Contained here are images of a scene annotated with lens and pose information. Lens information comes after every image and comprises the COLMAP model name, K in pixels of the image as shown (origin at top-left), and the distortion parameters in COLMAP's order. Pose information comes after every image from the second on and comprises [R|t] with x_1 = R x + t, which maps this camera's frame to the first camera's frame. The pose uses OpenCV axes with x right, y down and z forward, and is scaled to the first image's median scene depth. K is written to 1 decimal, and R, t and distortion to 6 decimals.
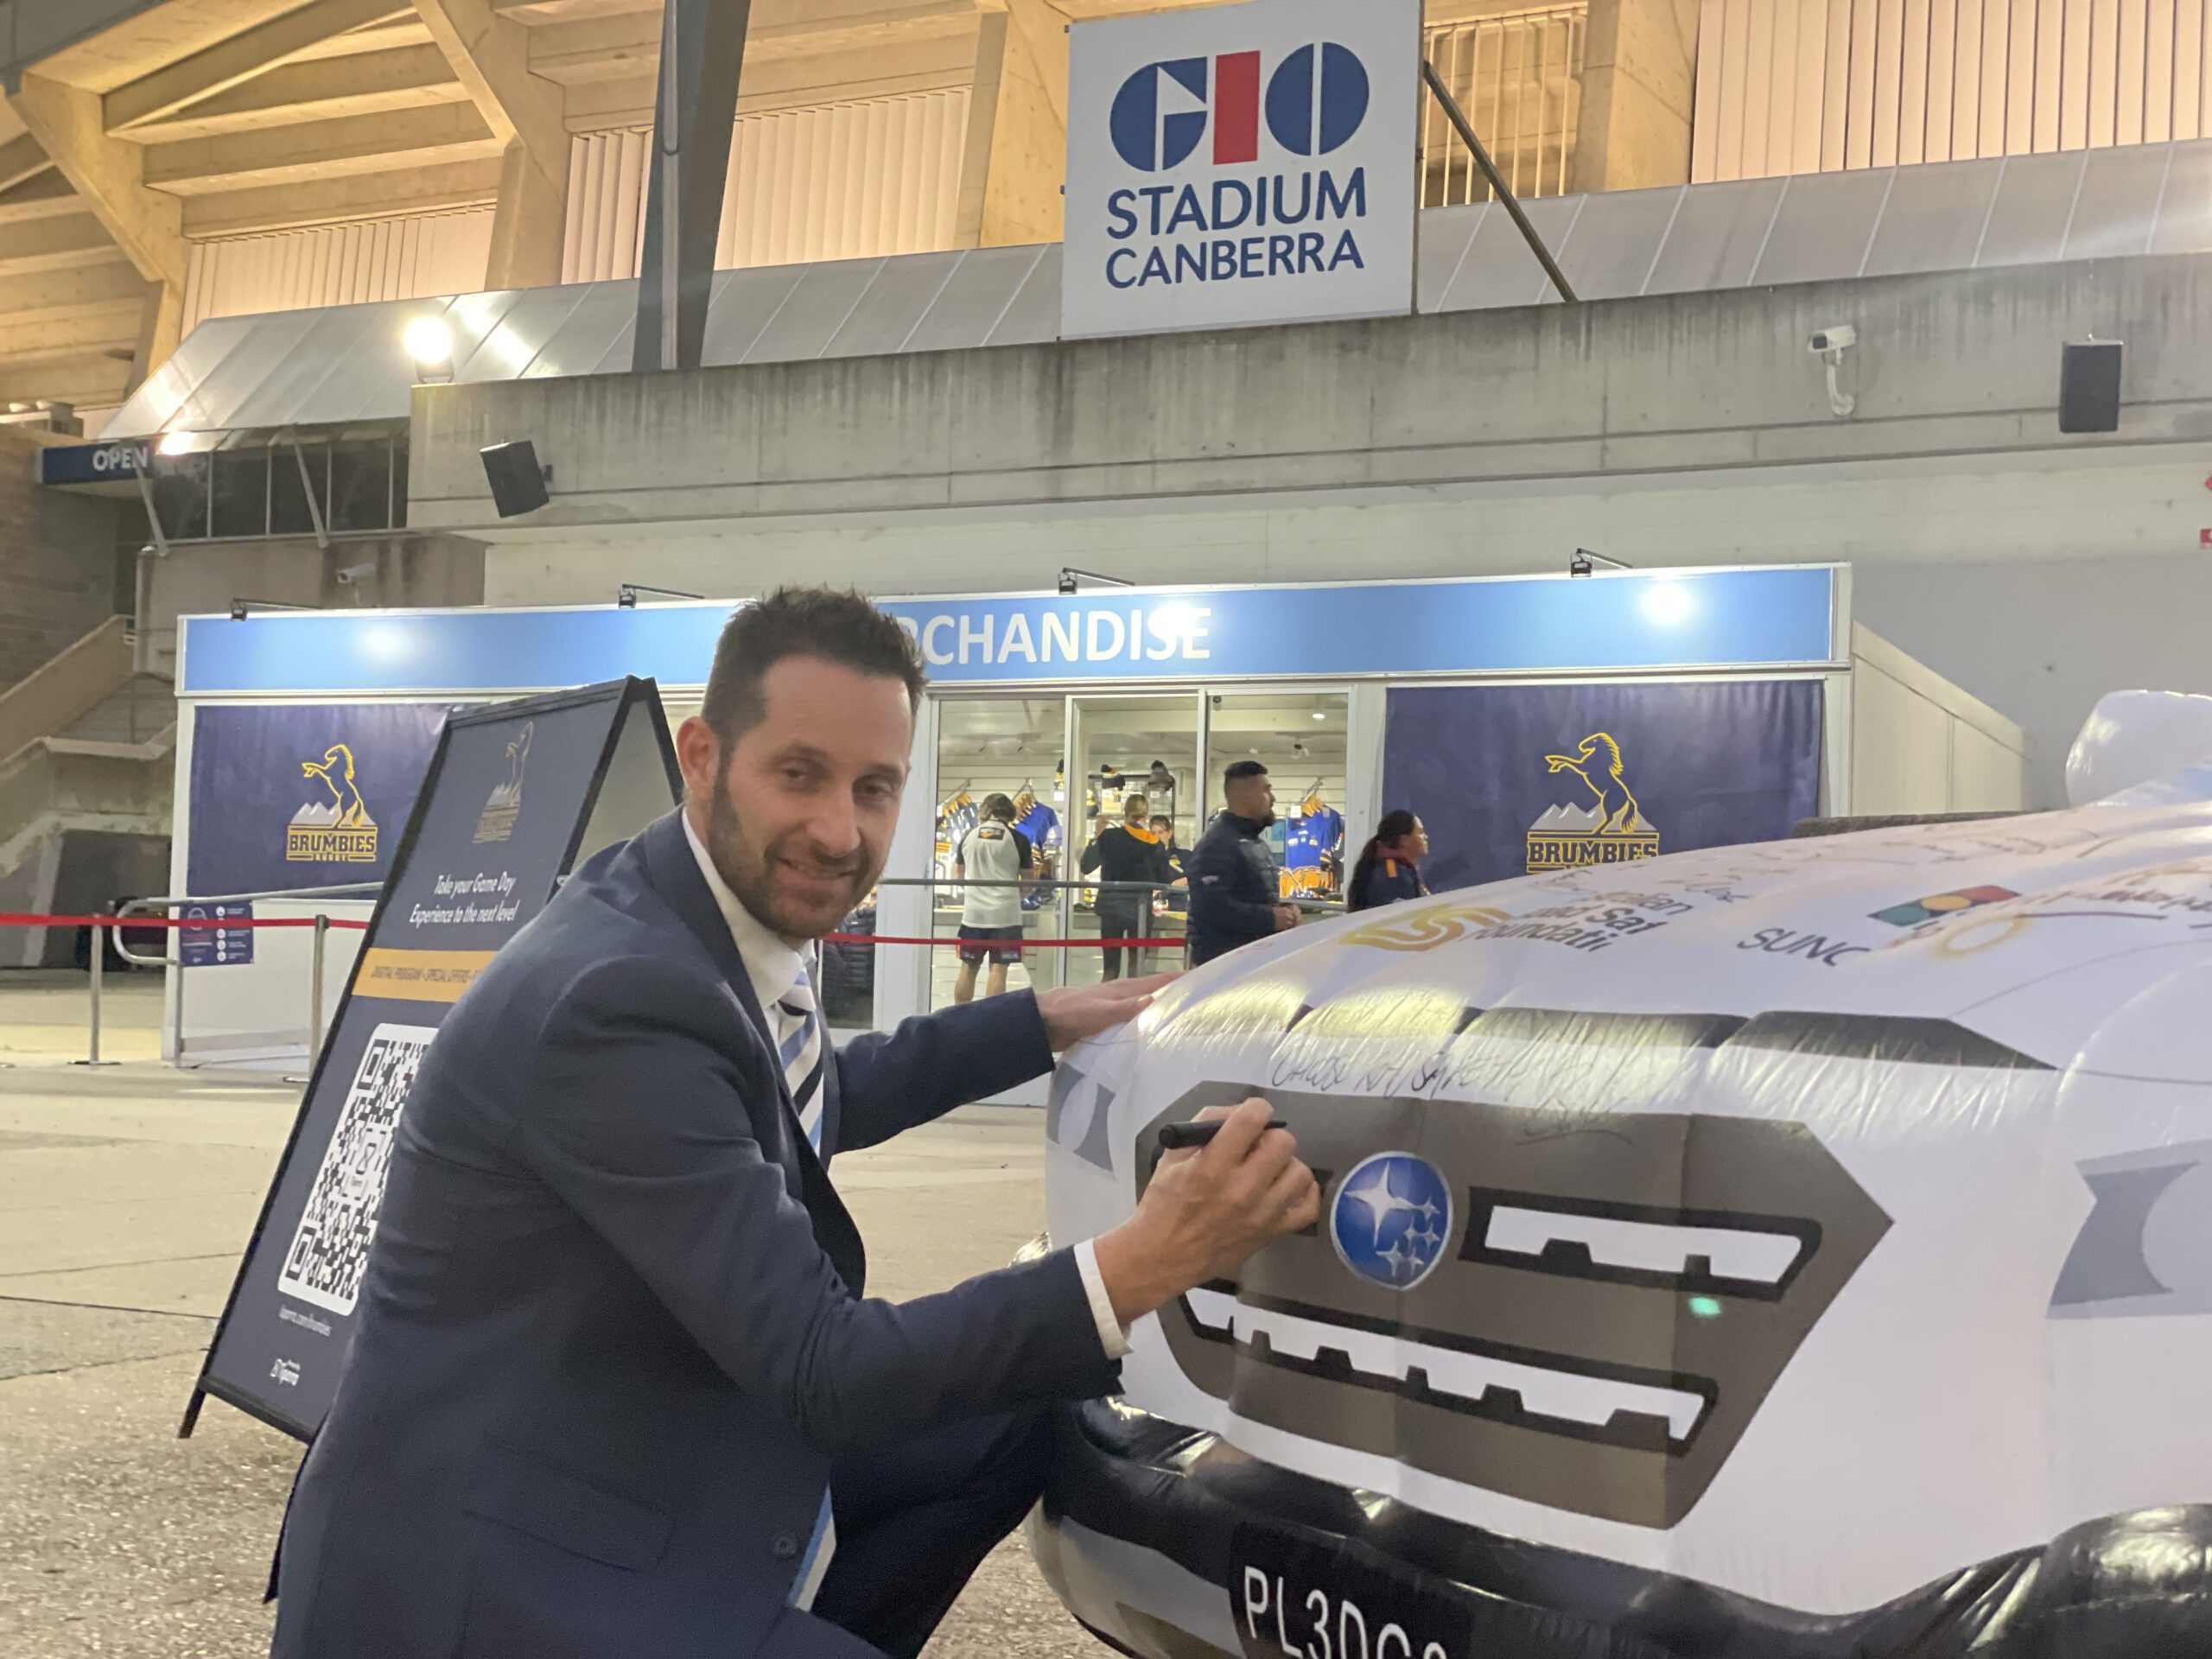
lens RADIAL K [[3335.4, 0, 1057.8], [0, 3335.4, 822.1], [0, 0, 1]] dist [0.148559, -0.295326]
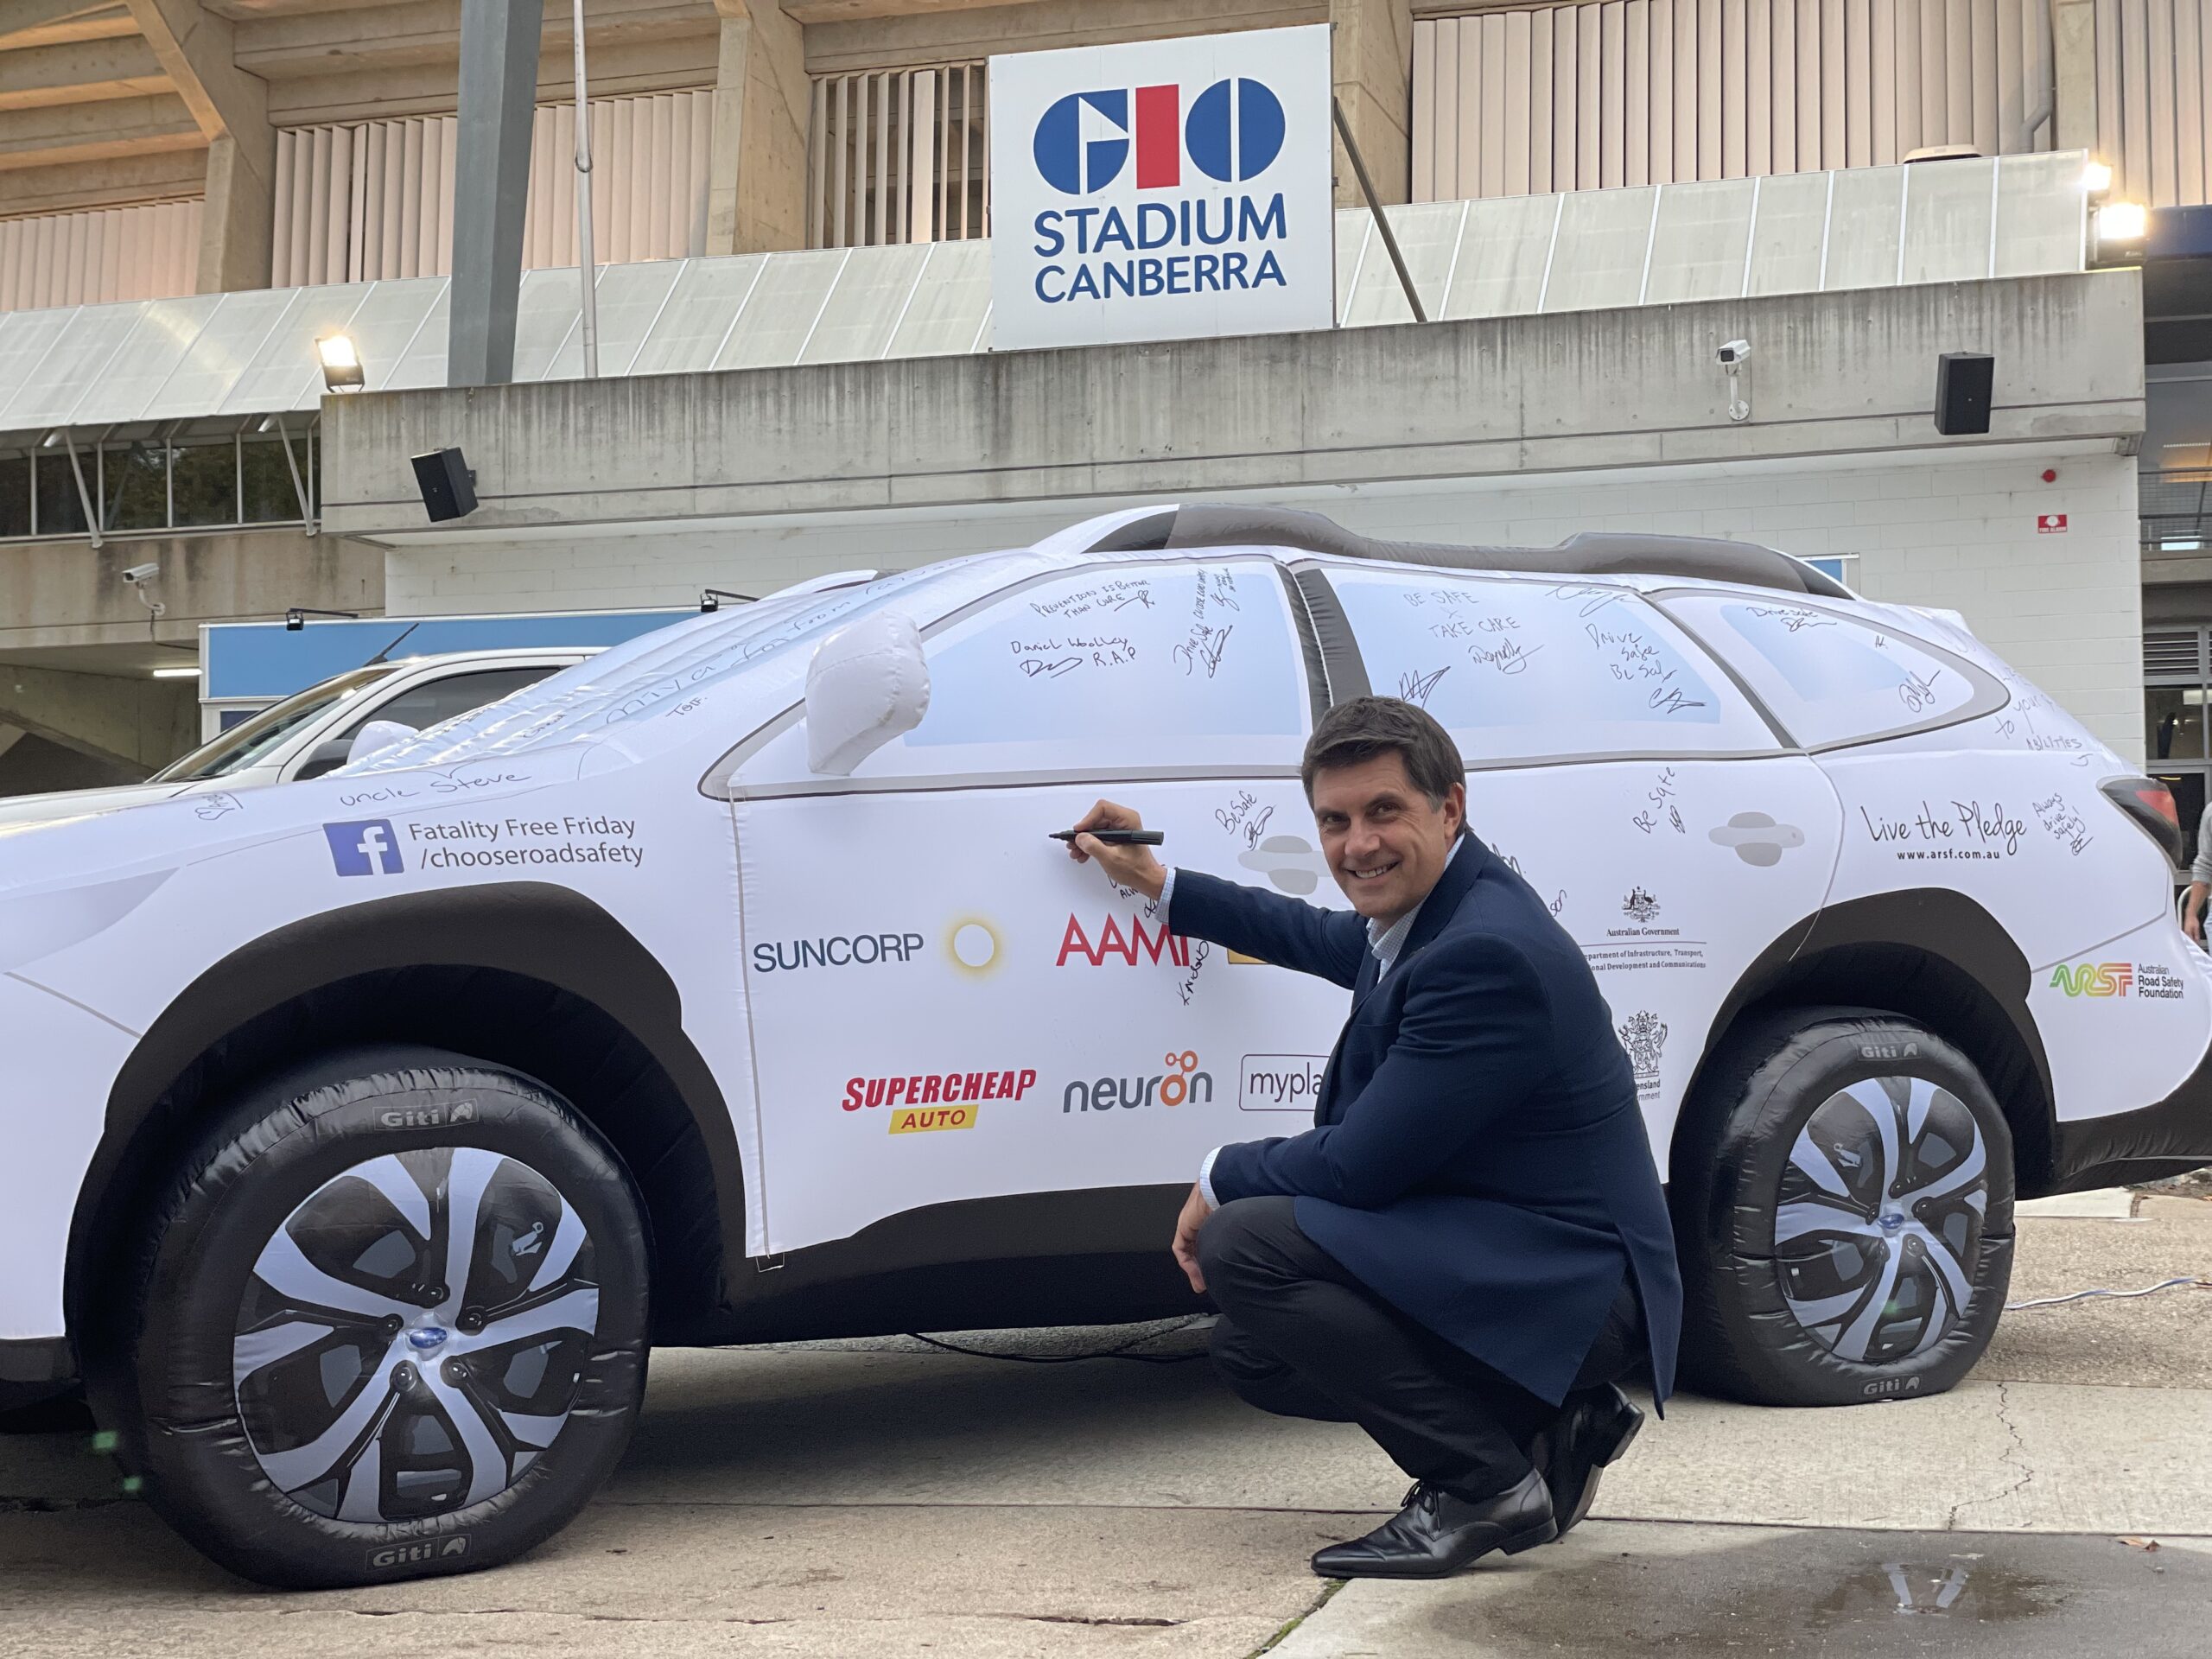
lens RADIAL K [[3336.8, 0, 1106.0], [0, 3336.8, 829.5], [0, 0, 1]] dist [0.134391, -0.163059]
pose [[0.983131, -0.030688, 0.180312, -0.164607], [0.028800, 0.999500, 0.013081, -0.003653], [-0.180623, -0.007668, 0.983522, -0.064636]]
